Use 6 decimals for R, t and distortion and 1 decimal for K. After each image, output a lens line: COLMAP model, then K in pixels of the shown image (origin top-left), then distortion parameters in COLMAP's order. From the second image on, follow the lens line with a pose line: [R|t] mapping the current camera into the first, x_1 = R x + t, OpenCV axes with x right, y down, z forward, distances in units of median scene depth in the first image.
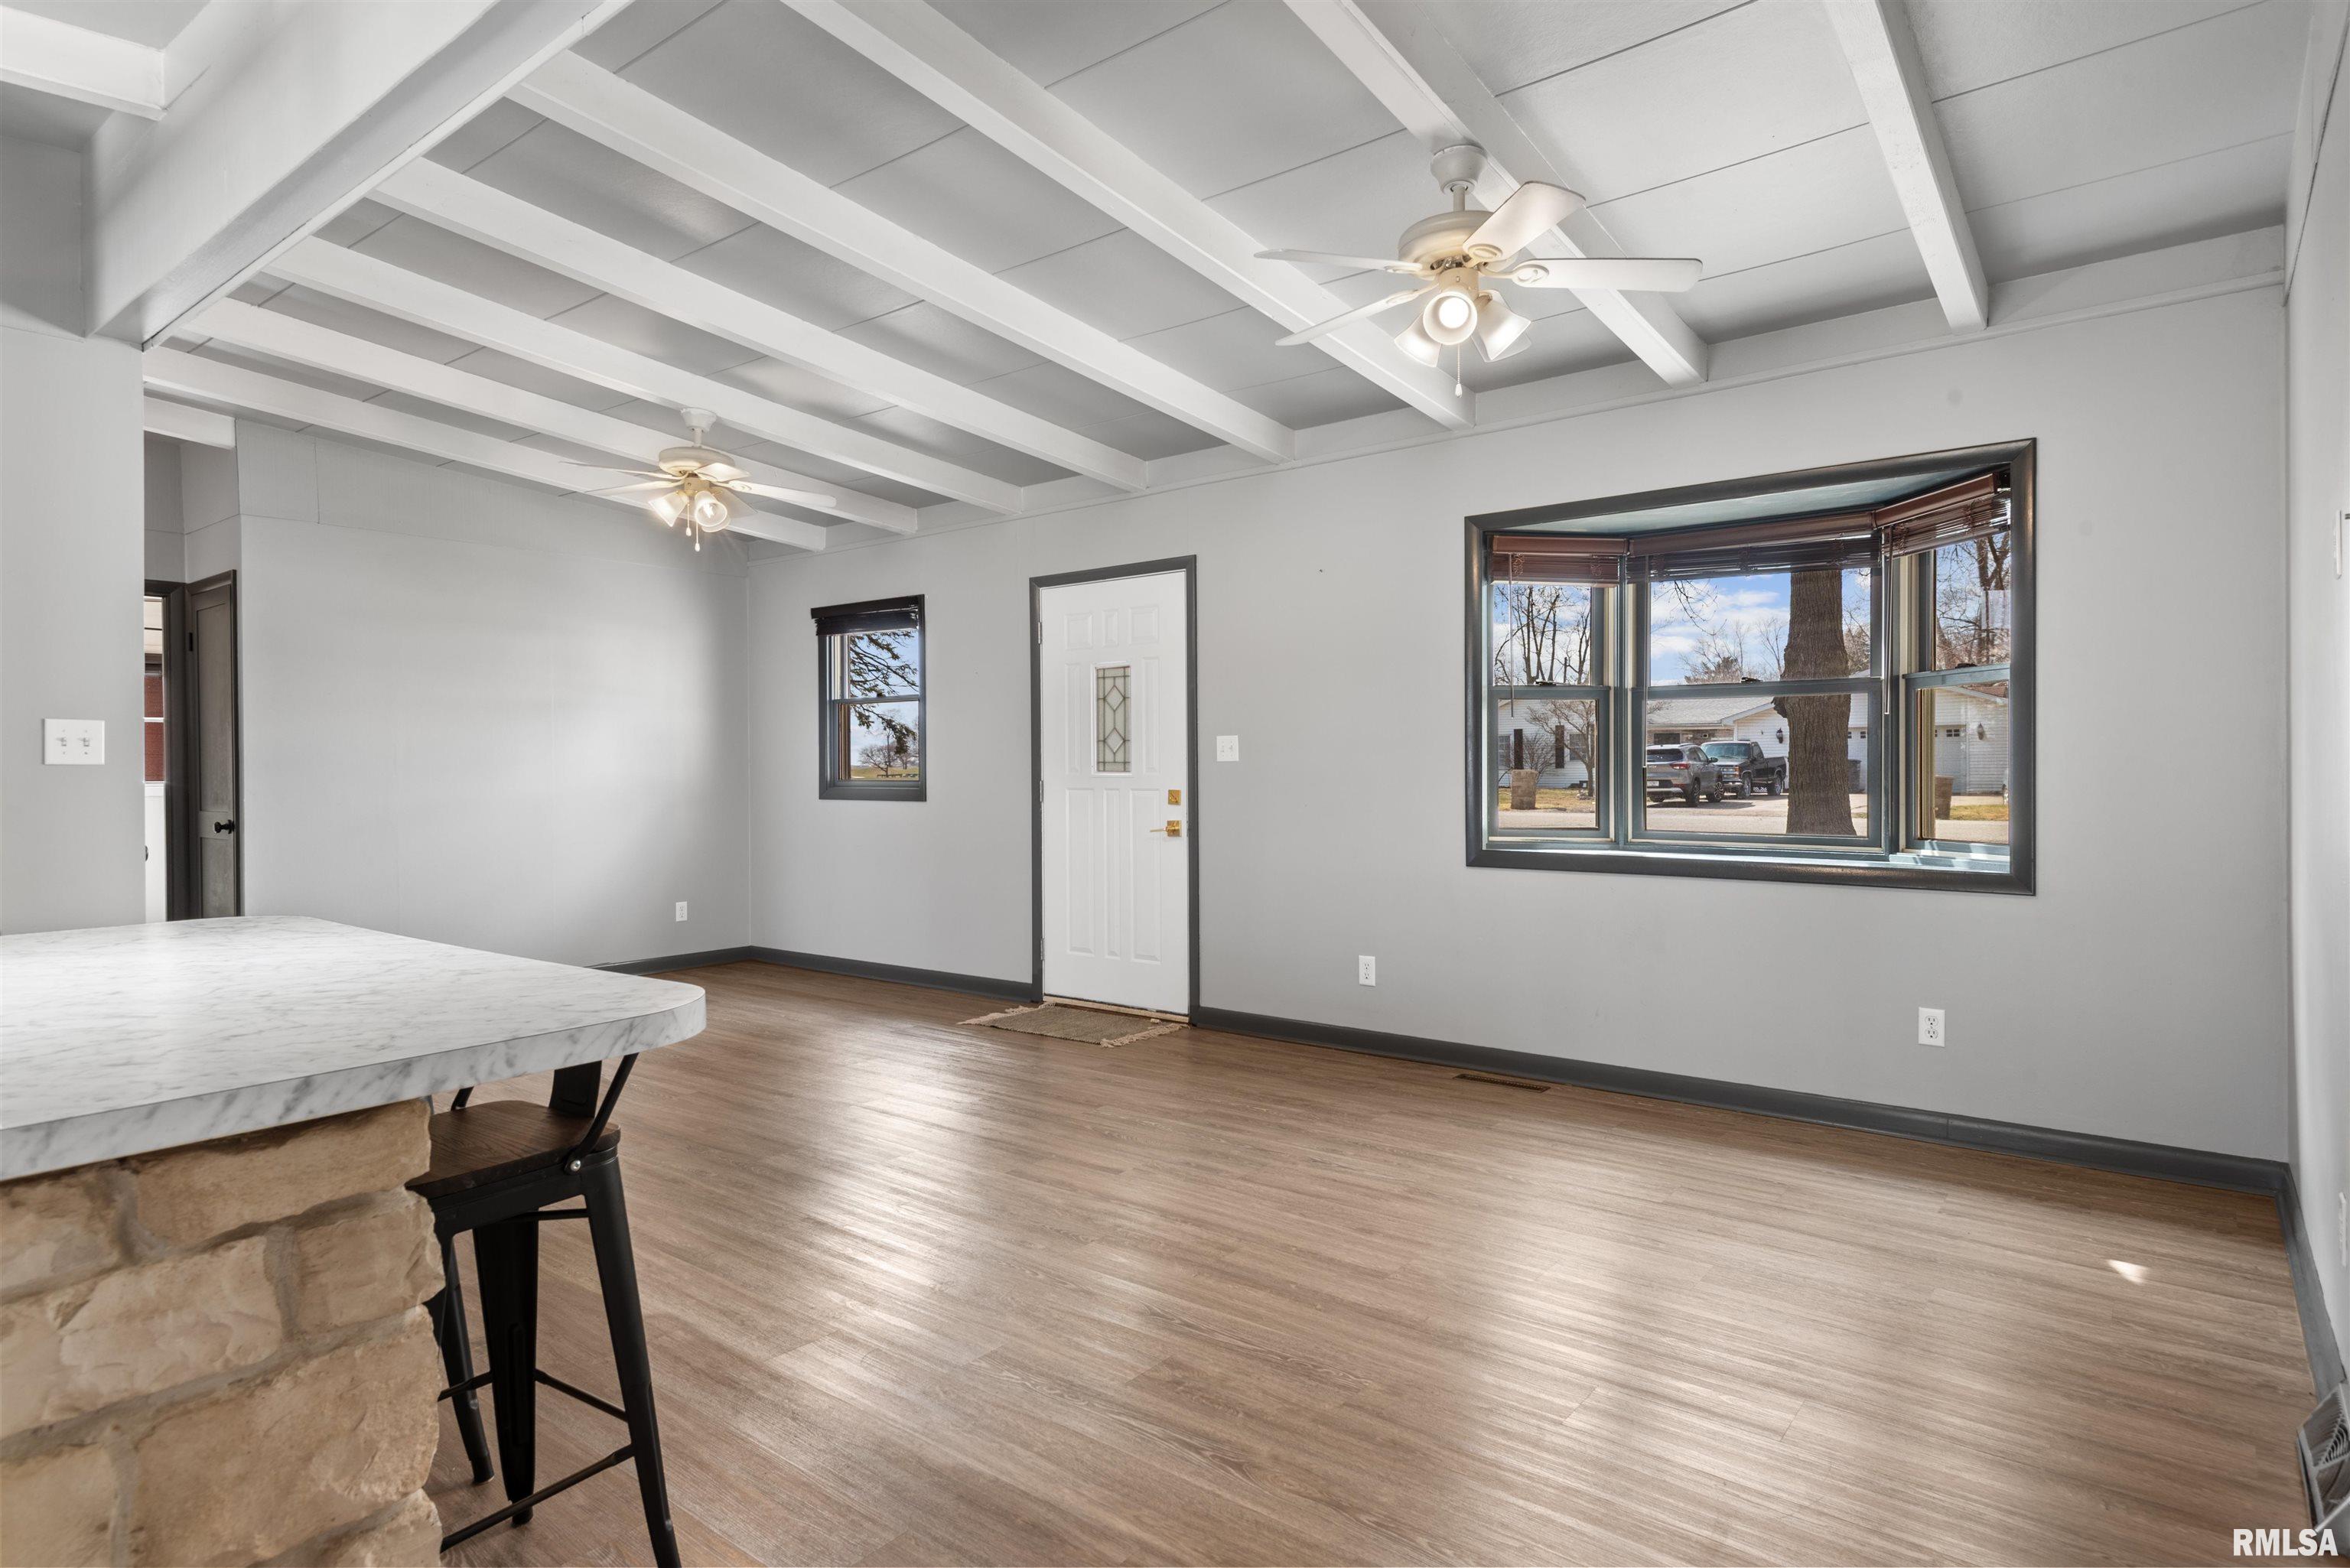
lens RADIAL K [[1267.8, 0, 1167.6], [0, 1267.8, 772.0], [0, 0, 1]] dist [0.048733, -0.022474]
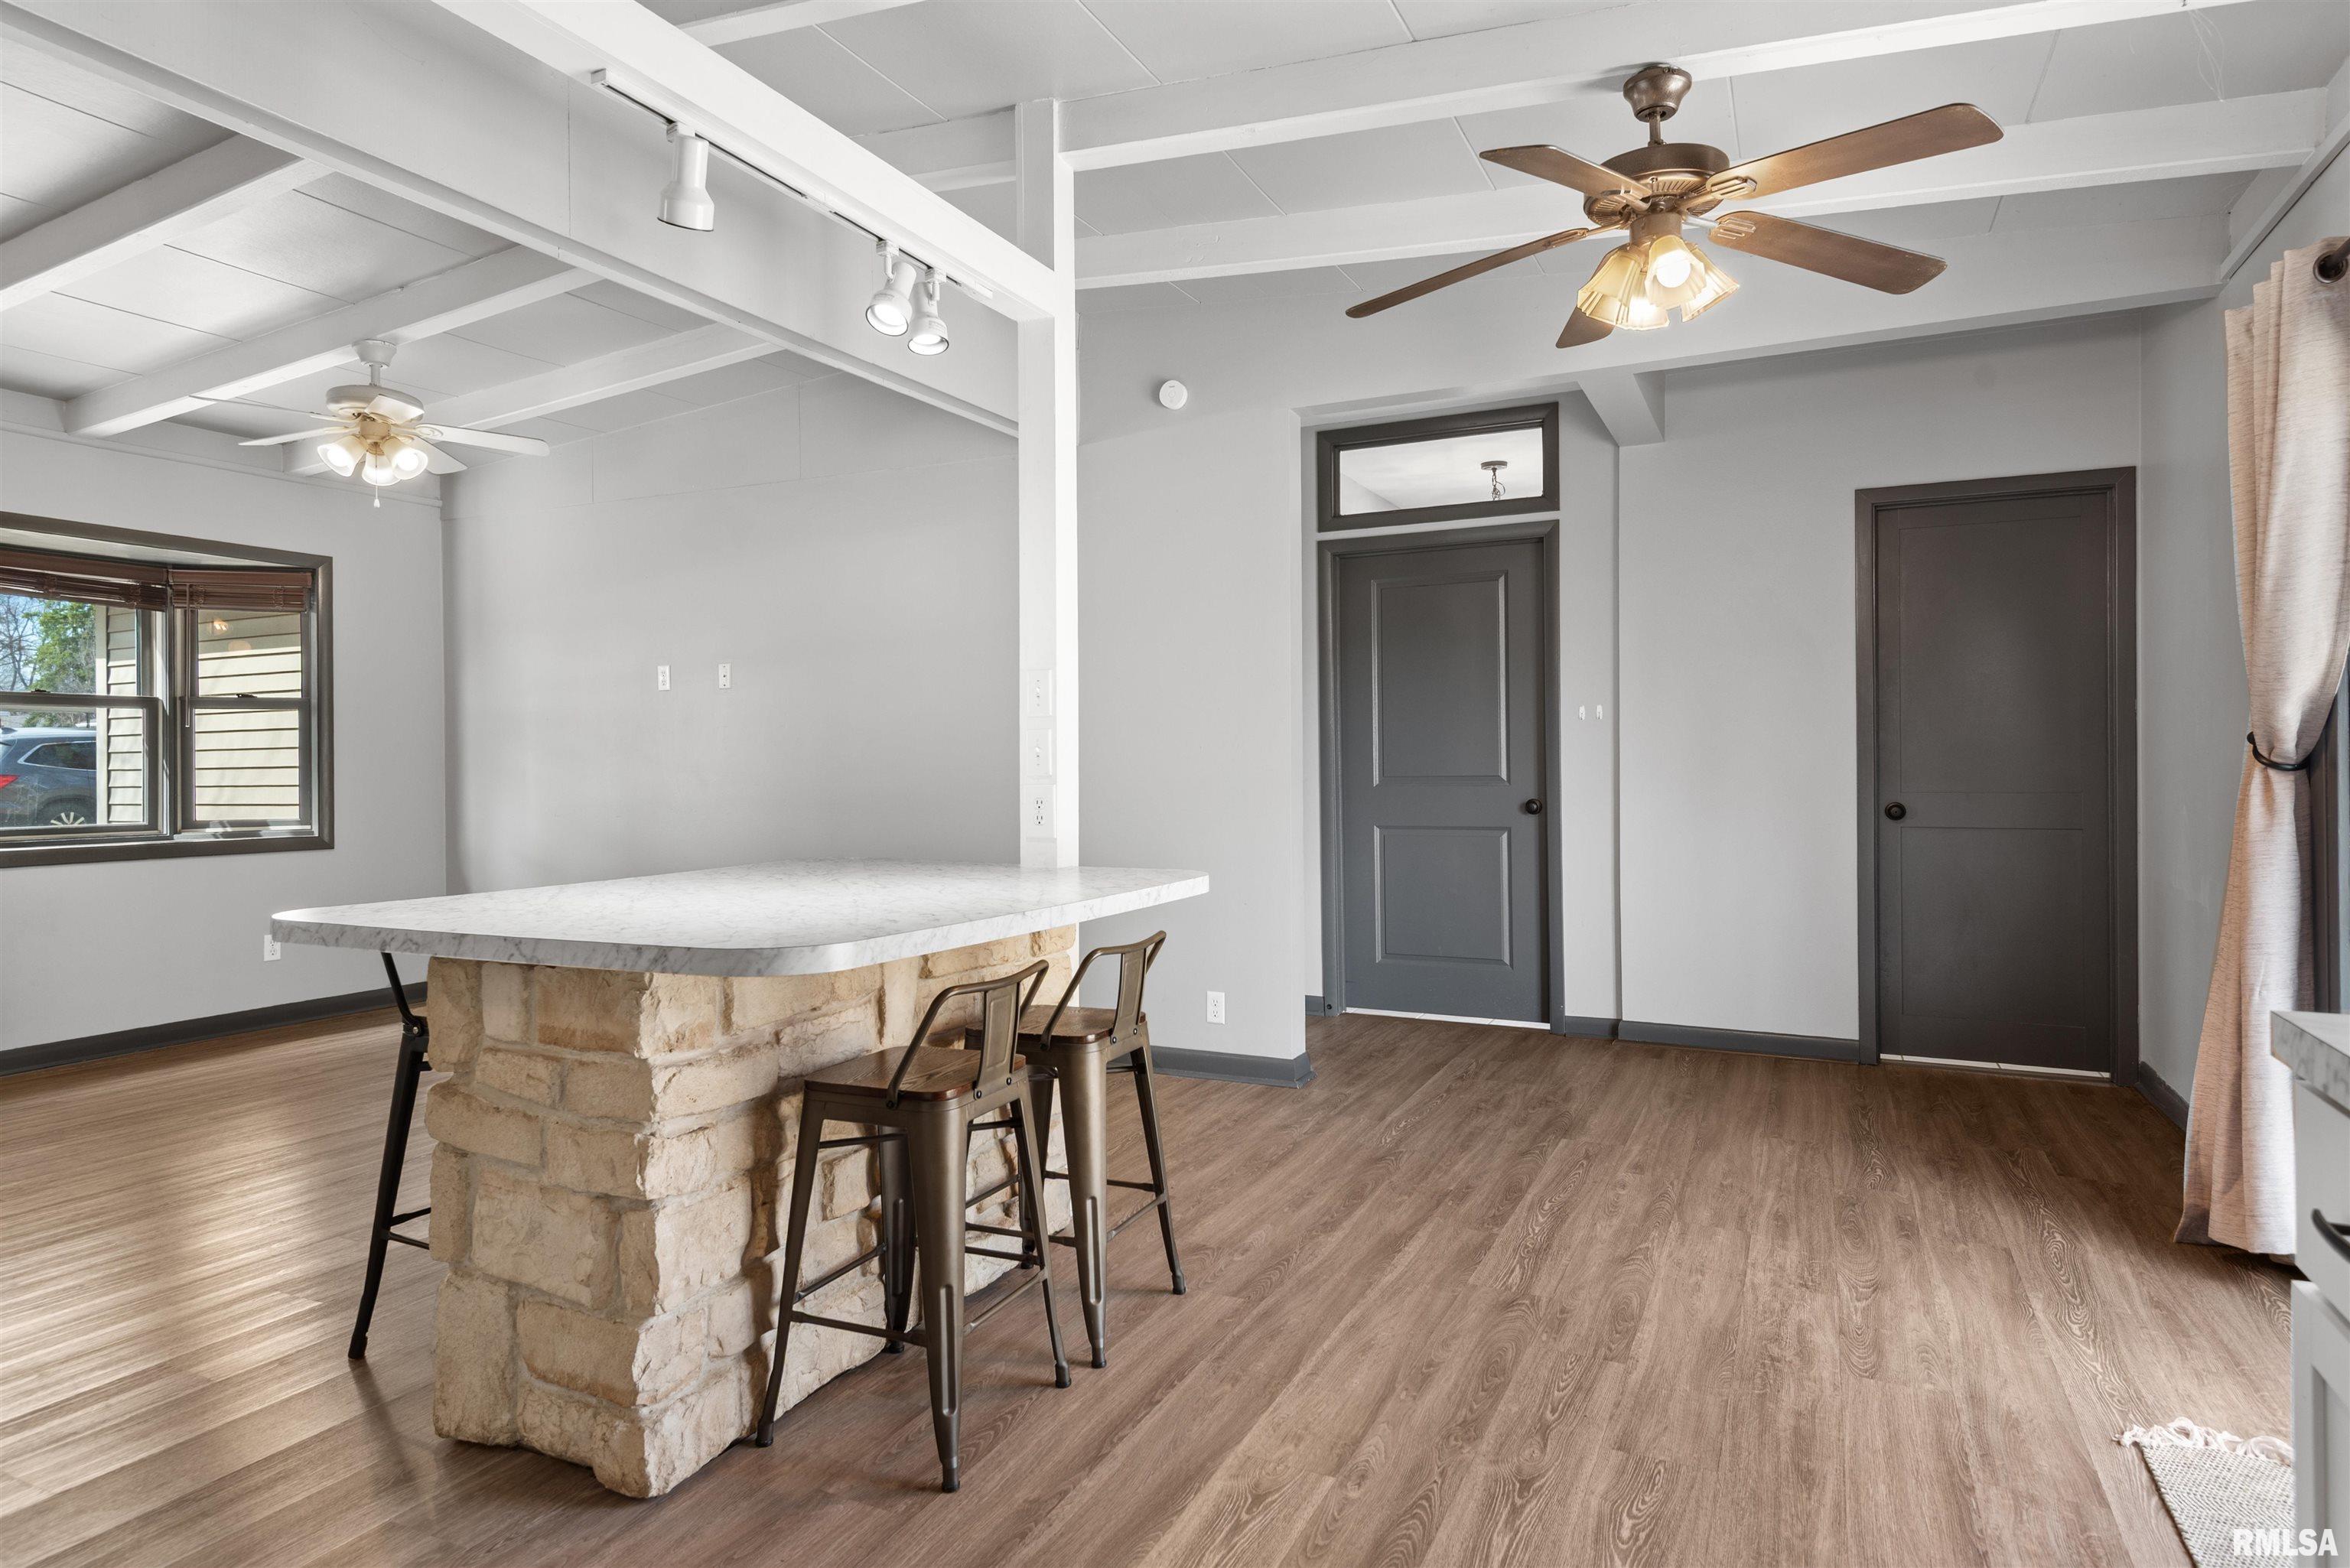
lens RADIAL K [[1294.4, 0, 1162.4], [0, 1294.4, 752.7], [0, 0, 1]] dist [0.041473, -0.021277]
pose [[-0.223937, 0.013987, 0.974503, -0.886395], [0.012047, 0.999860, -0.011583, 0.007303], [-0.974529, 0.009146, -0.224074, 0.294149]]
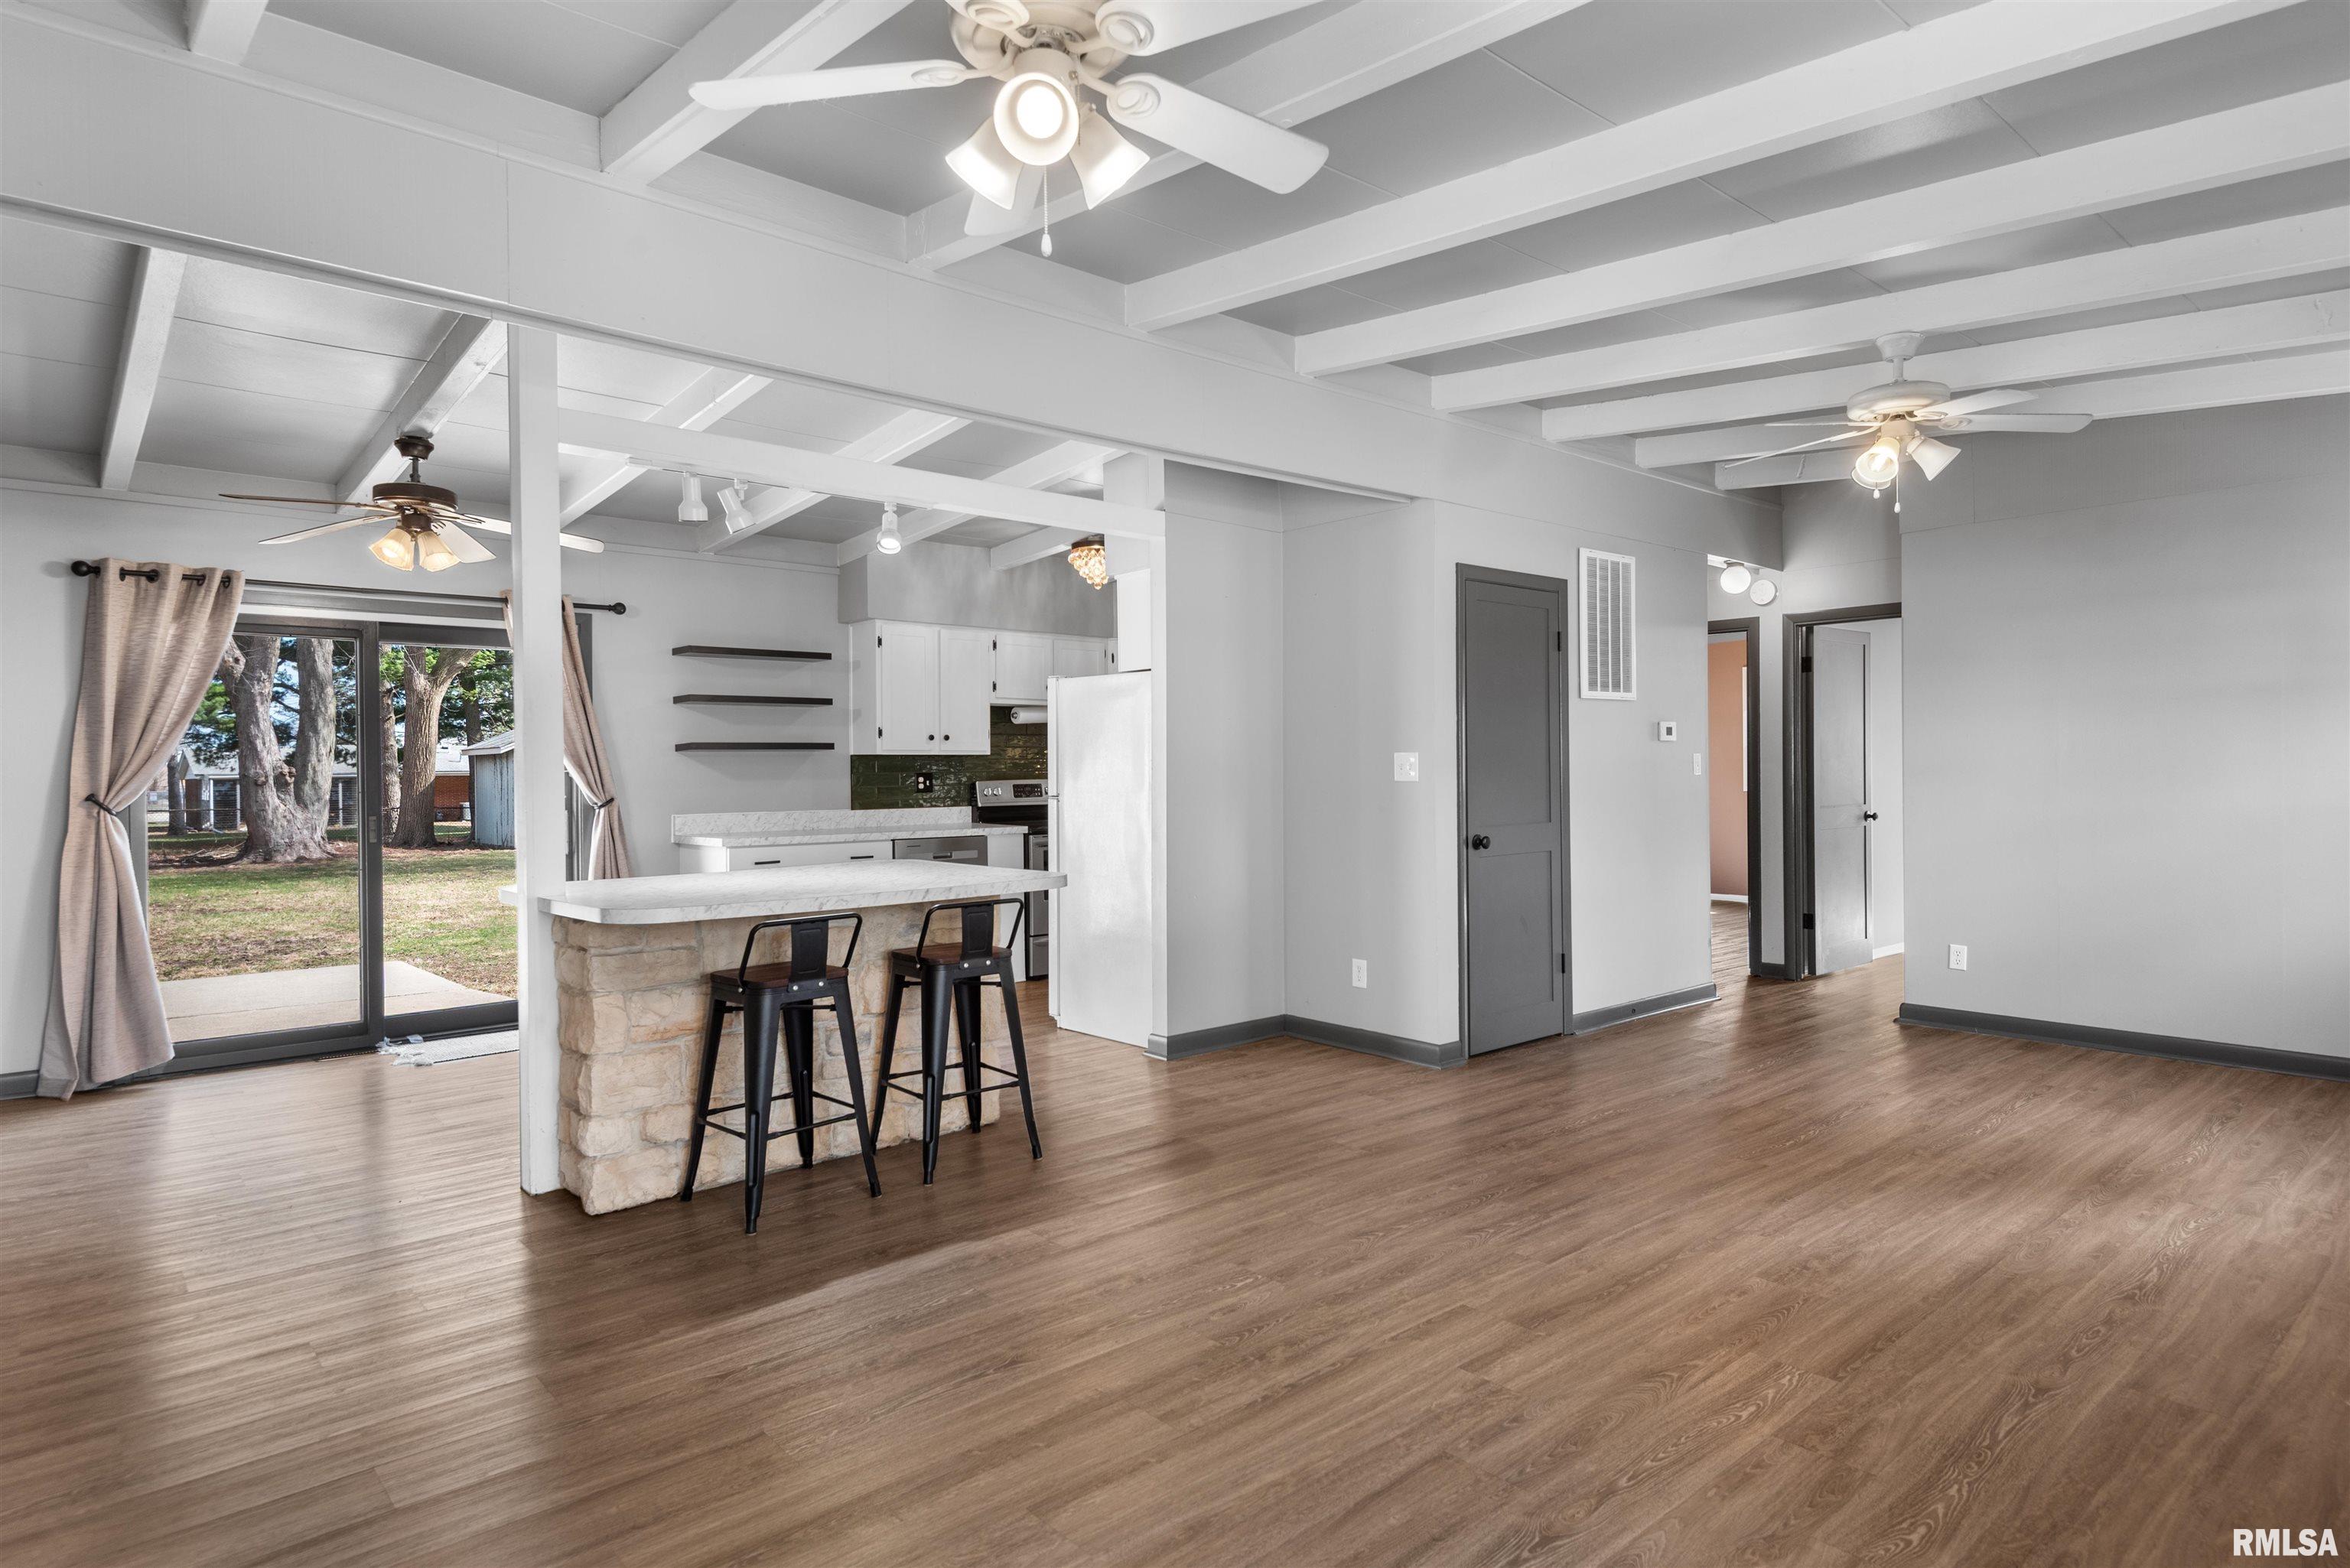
lens RADIAL K [[1292.0, 0, 1172.1], [0, 1292.0, 769.5], [0, 0, 1]] dist [0.040820, -0.021582]
pose [[-0.169259, 0.010675, -0.985514, 0.547668], [0.008157, 0.999922, 0.009430, -0.025273], [0.985538, -0.006443, -0.169333, 0.738666]]
